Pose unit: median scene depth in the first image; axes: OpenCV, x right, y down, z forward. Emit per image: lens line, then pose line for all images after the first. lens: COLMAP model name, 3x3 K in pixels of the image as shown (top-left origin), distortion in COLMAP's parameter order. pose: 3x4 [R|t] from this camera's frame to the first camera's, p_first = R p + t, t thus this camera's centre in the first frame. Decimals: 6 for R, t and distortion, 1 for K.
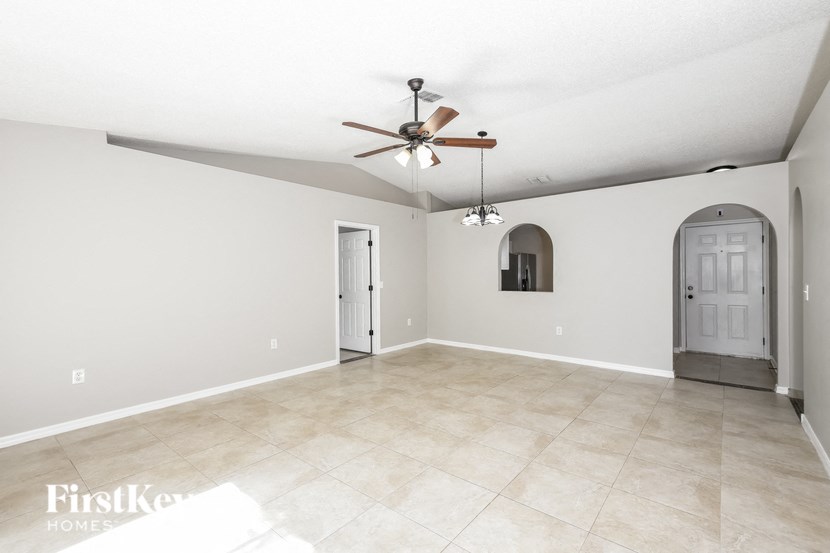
lens RADIAL K [[373.8, 0, 415.0], [0, 373.8, 276.5], [0, 0, 1]] dist [0.039525, 0.000015]
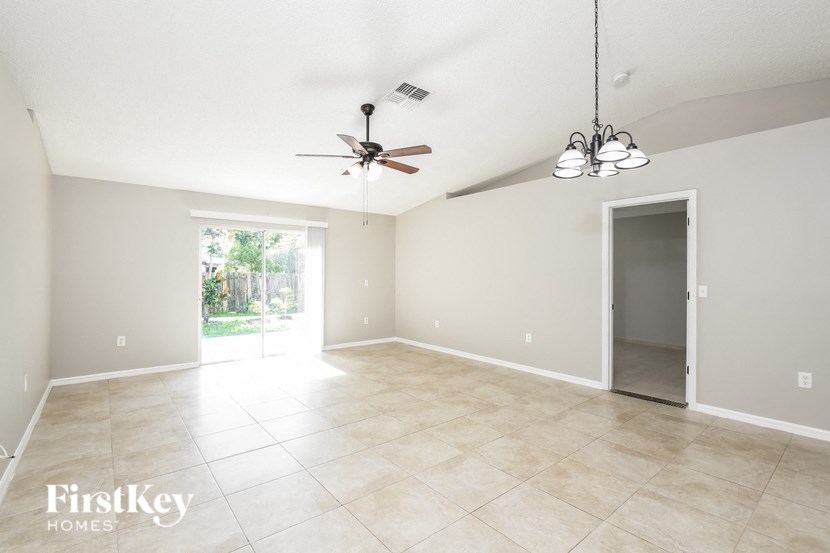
lens RADIAL K [[381.3, 0, 415.0], [0, 381.3, 276.5], [0, 0, 1]] dist [-0.000693, -0.000104]
pose [[-0.196952, 0.015316, -0.980294, 0.896588], [-0.006053, 0.999840, 0.016838, -0.011427], [0.980395, 0.009250, -0.196827, 1.098071]]
